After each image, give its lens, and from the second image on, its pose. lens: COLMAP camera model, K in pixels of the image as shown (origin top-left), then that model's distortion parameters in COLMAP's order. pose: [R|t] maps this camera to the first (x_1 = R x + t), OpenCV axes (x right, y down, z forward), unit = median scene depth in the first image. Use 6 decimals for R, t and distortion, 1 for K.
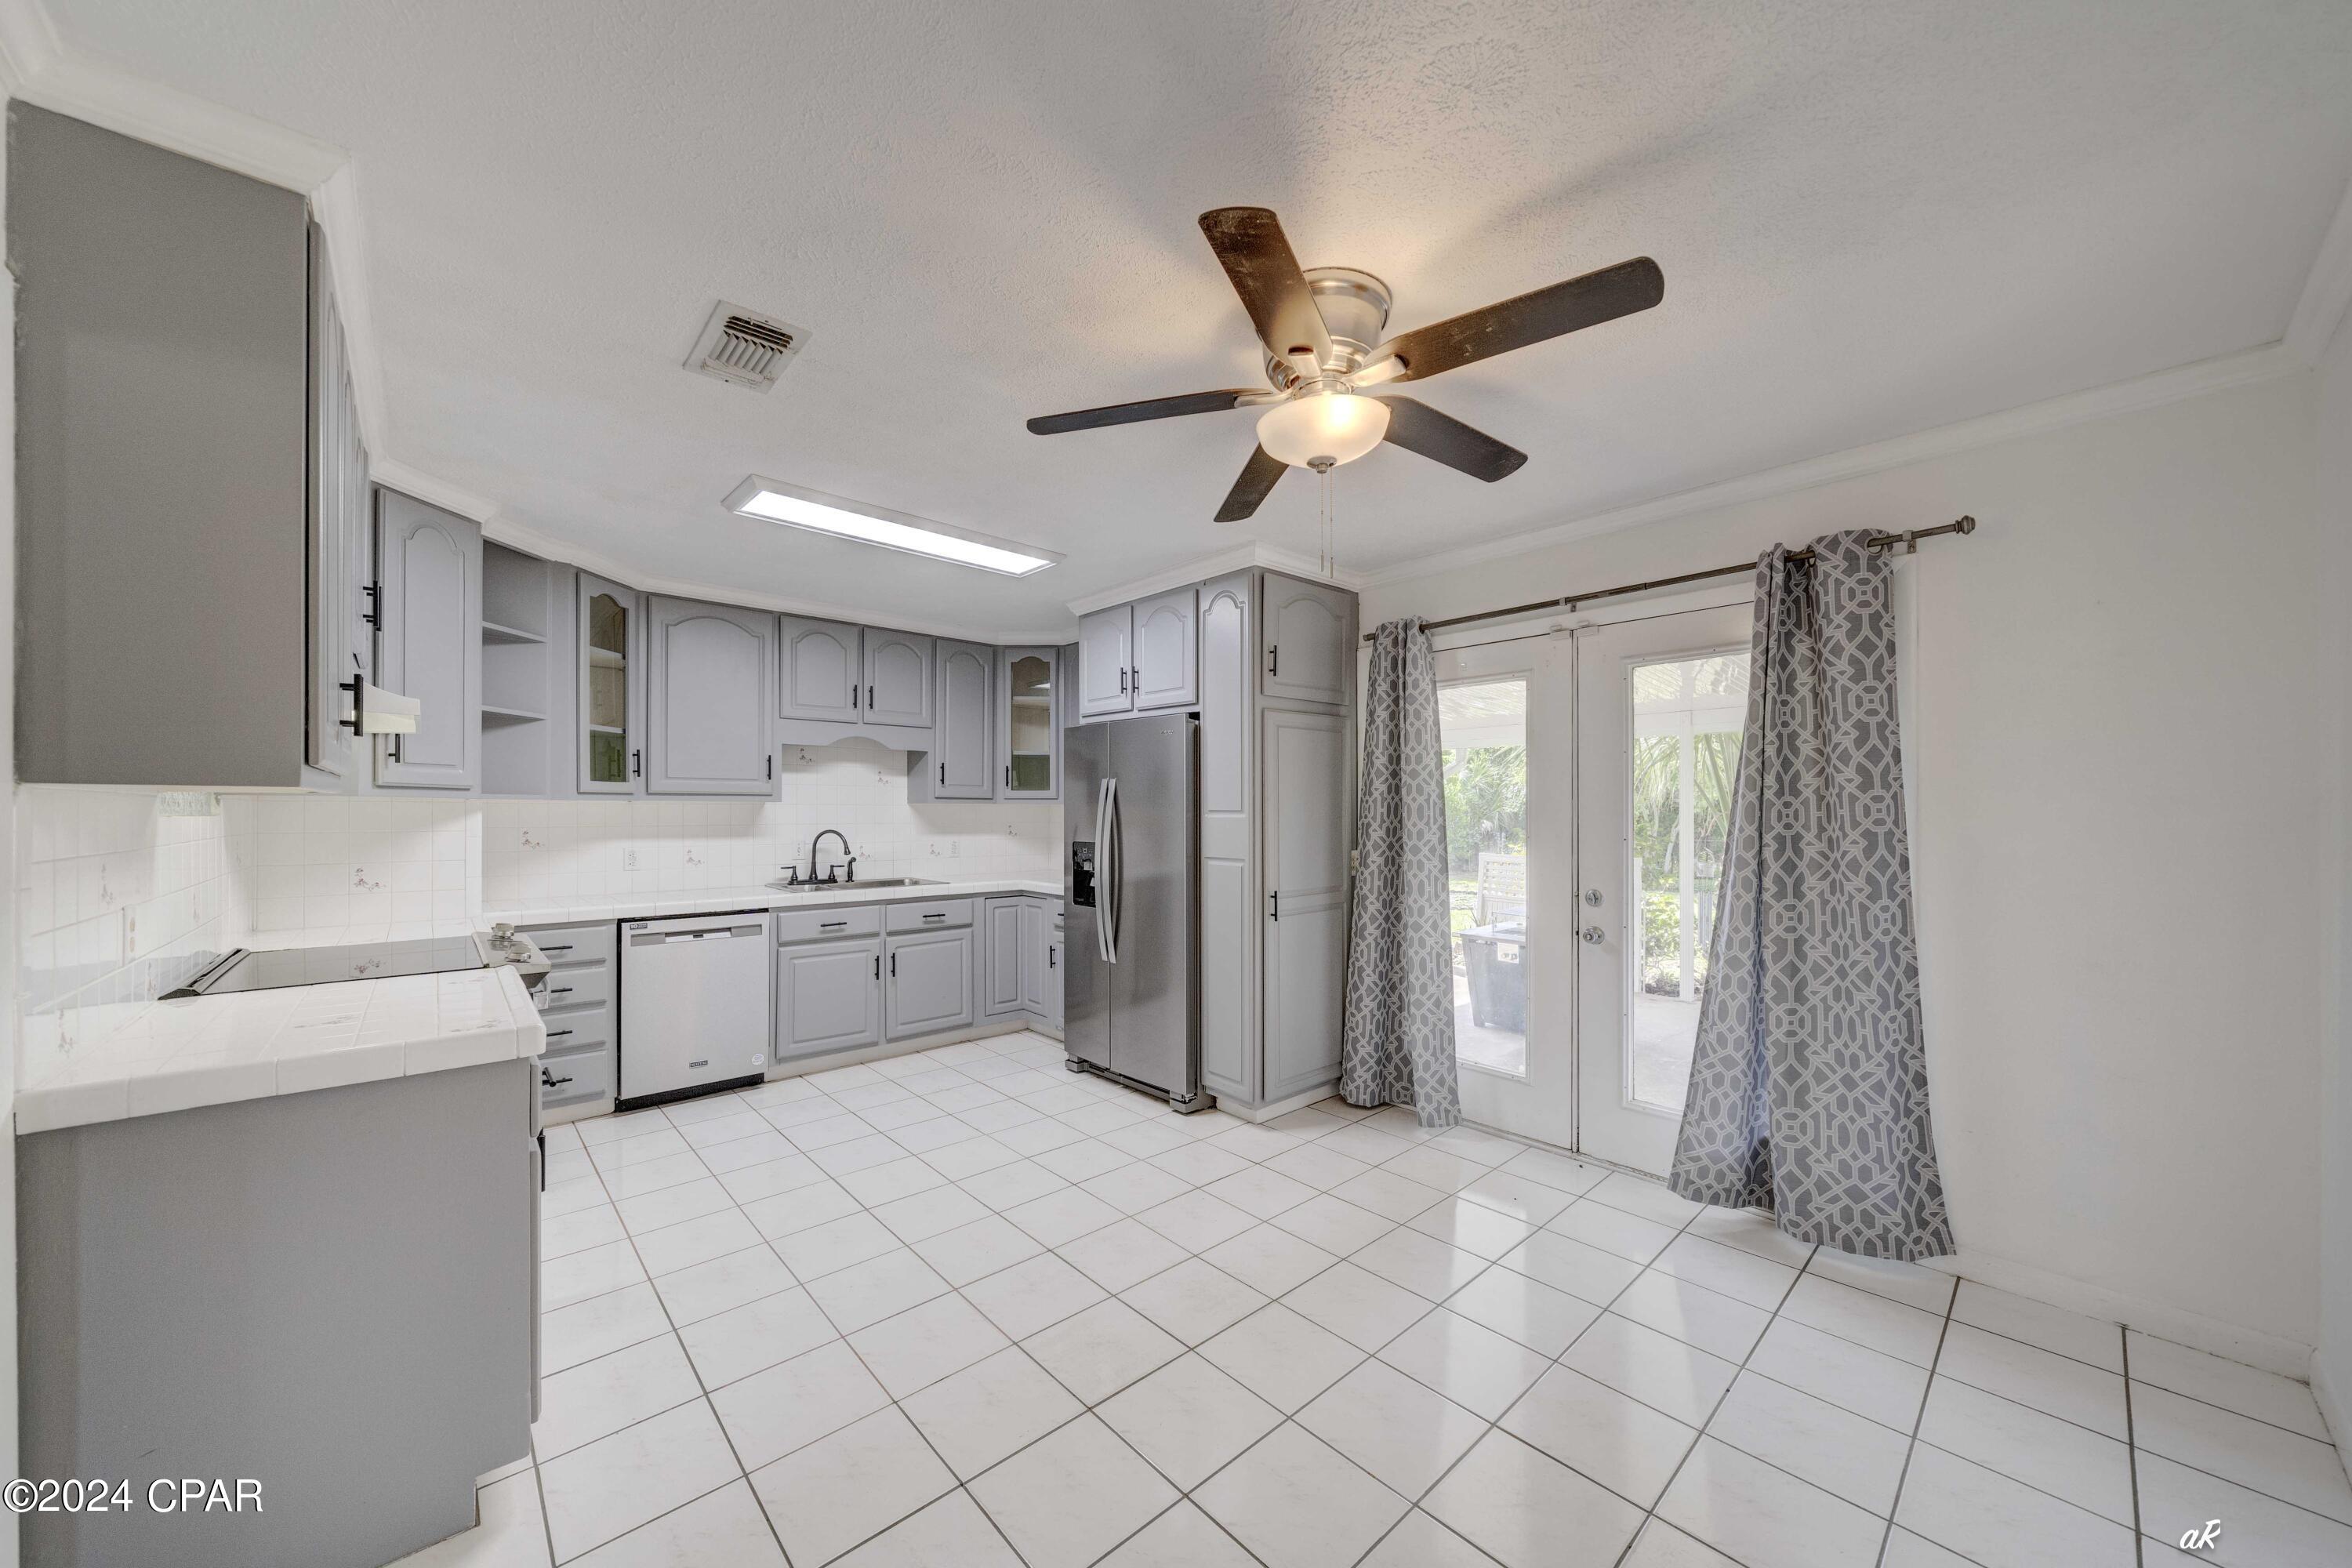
lens RADIAL K [[831.4, 0, 1185.3], [0, 831.4, 812.6], [0, 0, 1]] dist [-0.001570, -0.000228]
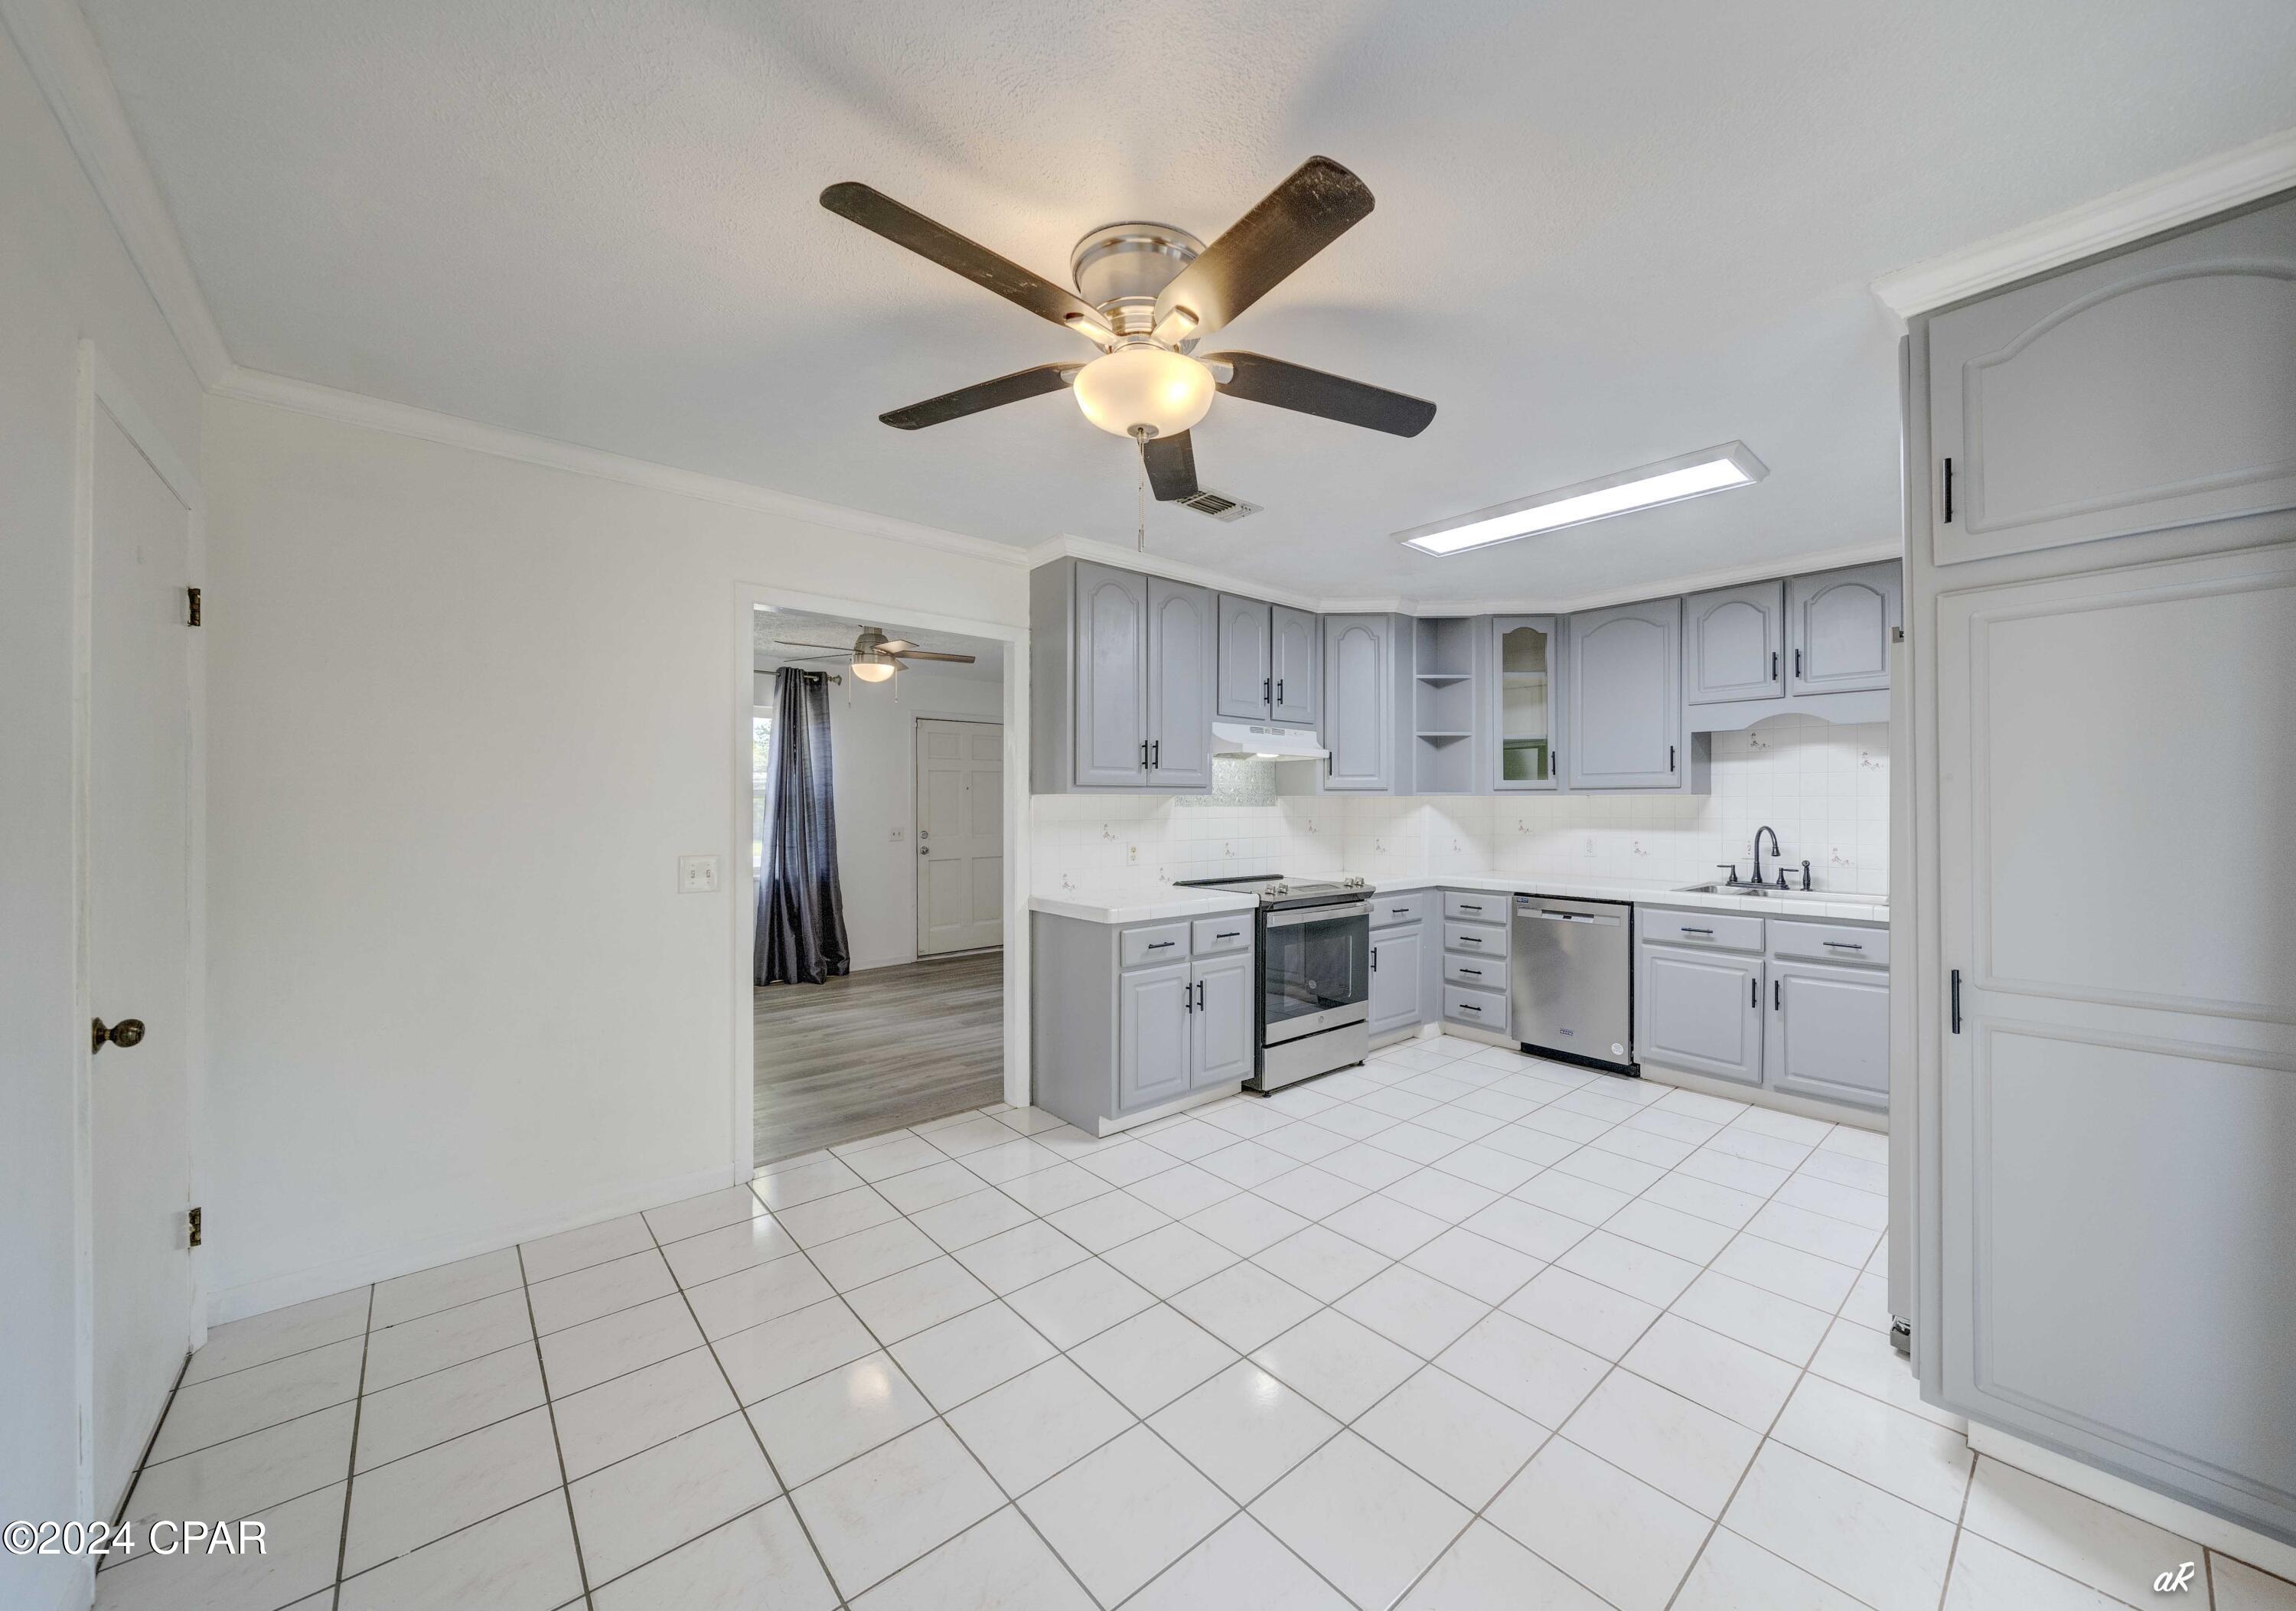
lens RADIAL K [[855.5, 0, 1215.6], [0, 855.5, 801.2], [0, 0, 1]] dist [-0.000472, -0.000037]
pose [[0.006211, -0.004435, -0.999971, 0.543509], [-0.002081, 0.999988, -0.004448, 0.000379], [0.999979, 0.002109, 0.006202, 0.518188]]
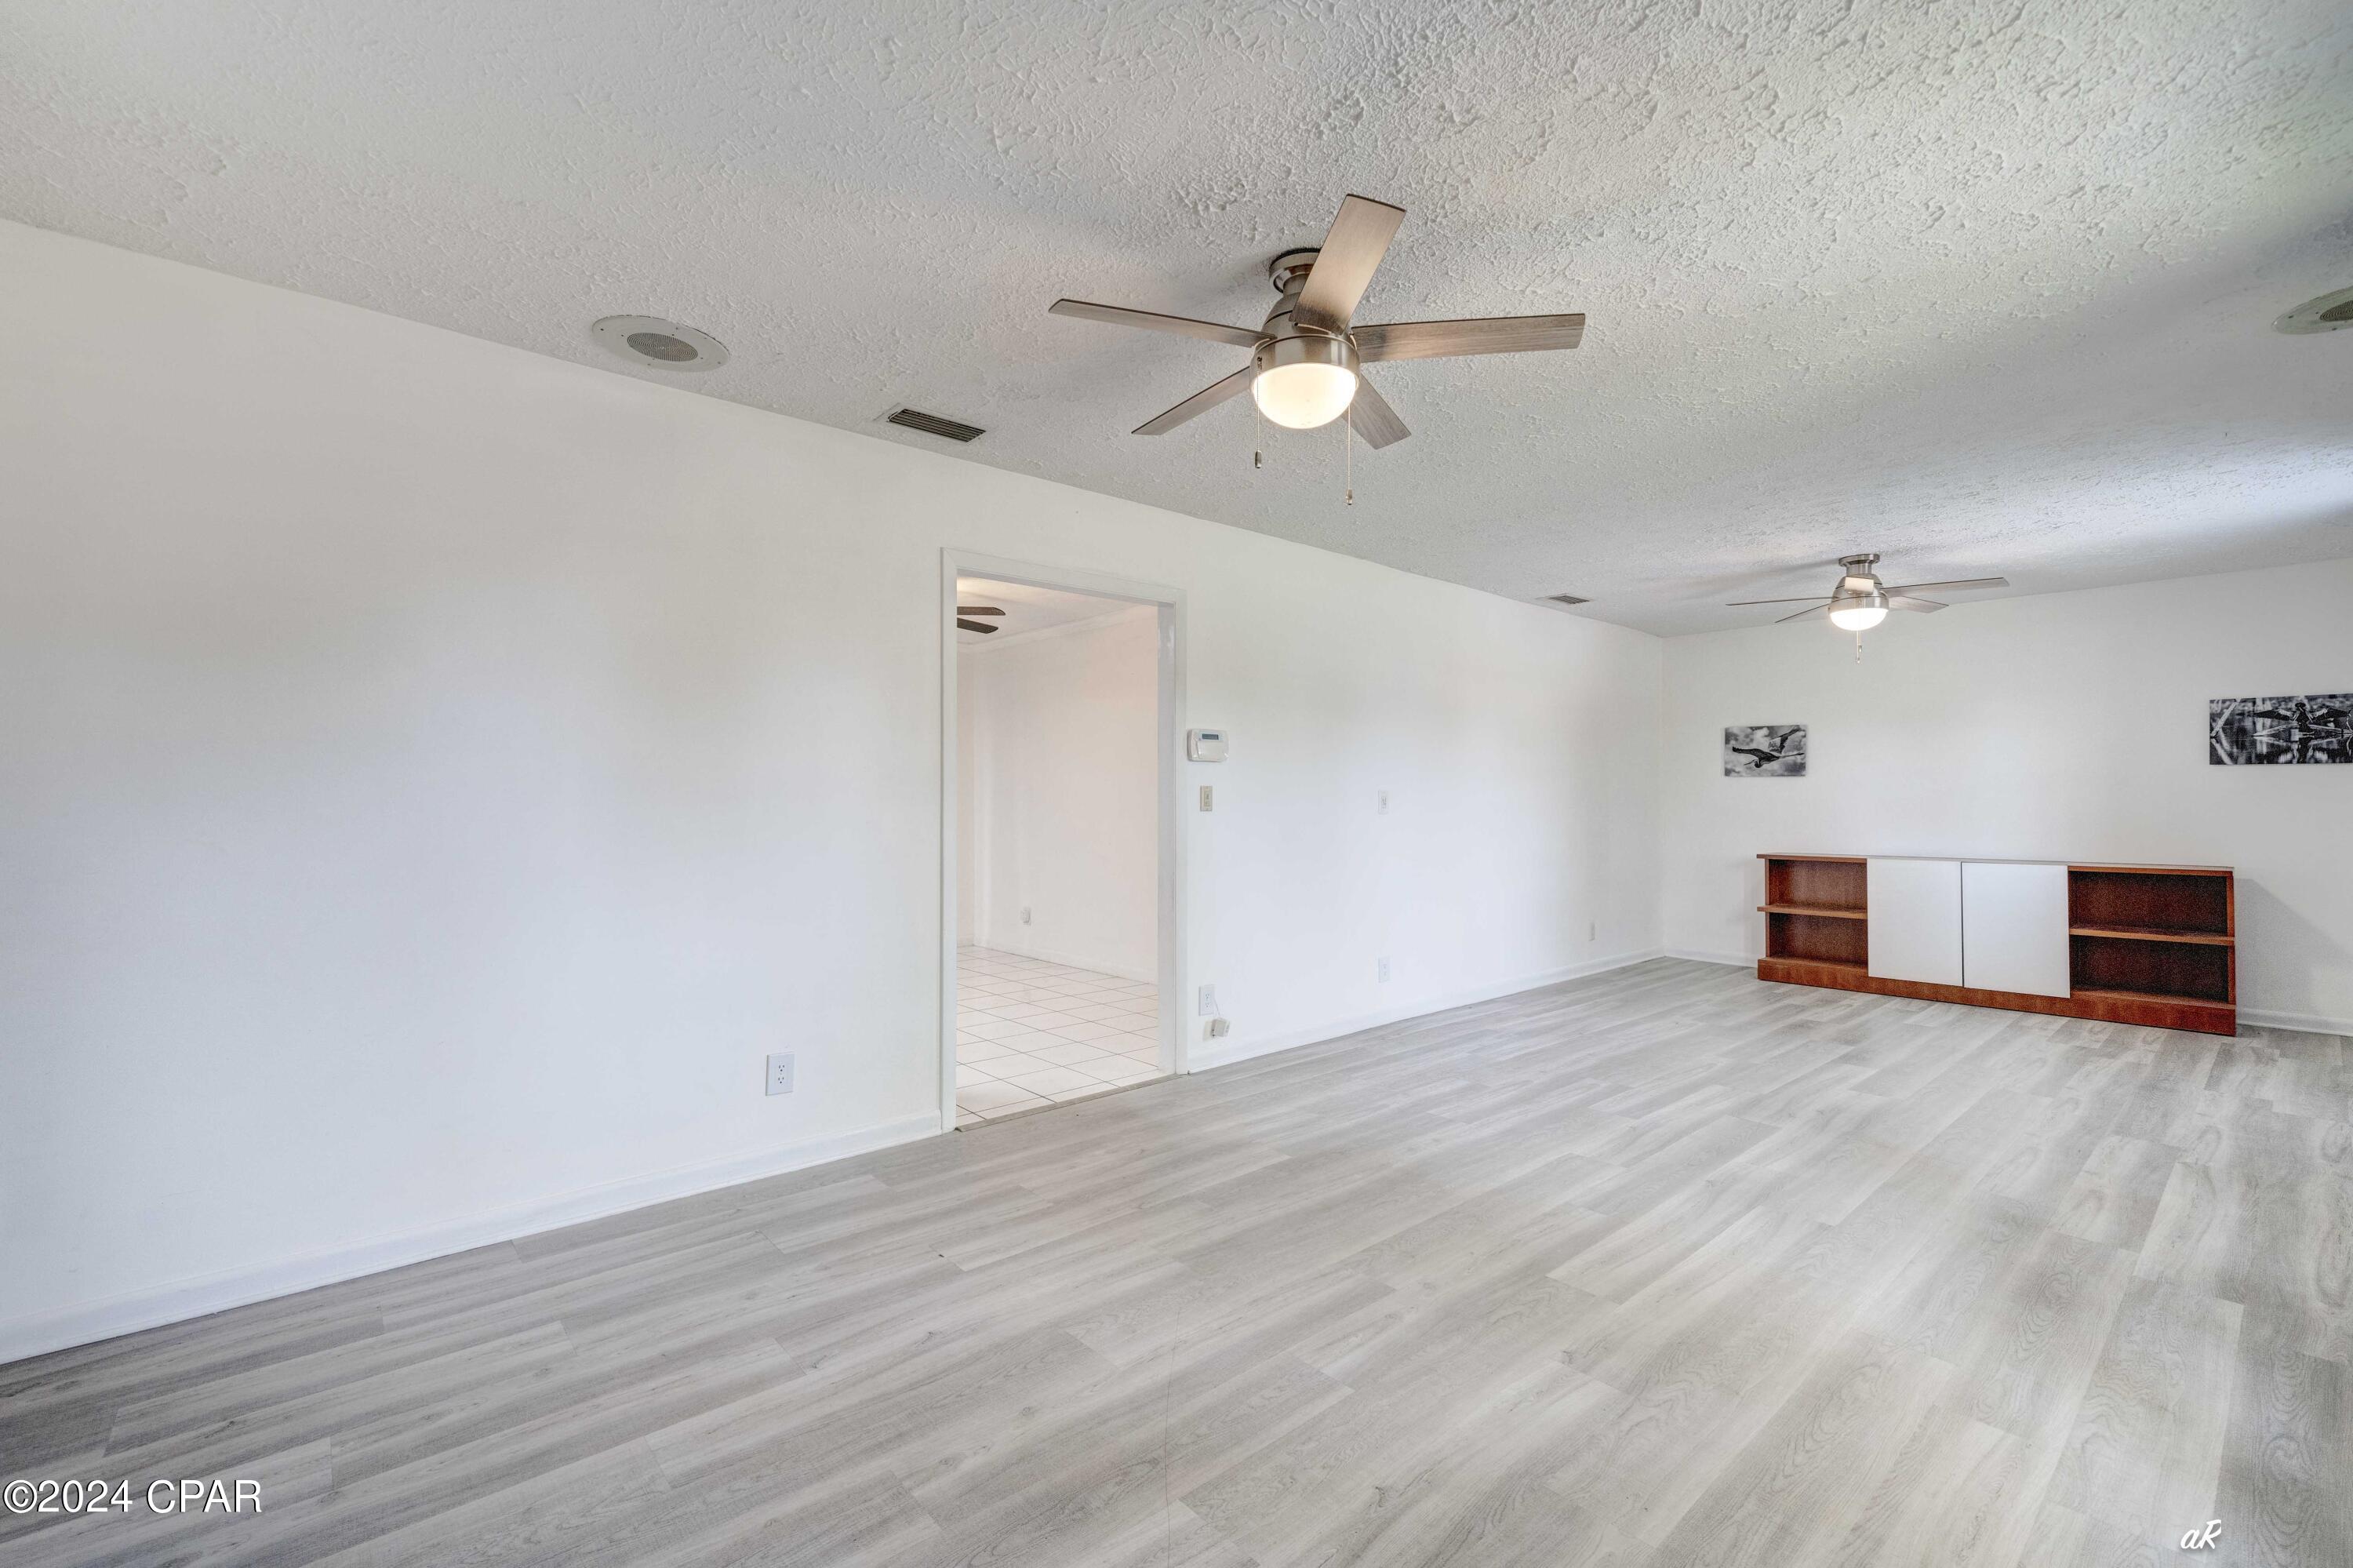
lens RADIAL K [[974.1, 0, 1140.5], [0, 974.1, 780.9], [0, 0, 1]] dist [-0.001323, -0.000137]
pose [[0.055835, 0.016625, 0.998302, -1.393071], [0.000733, 0.999860, -0.016692, 0.033283], [-0.998440, 0.001663, 0.055815, 0.052926]]
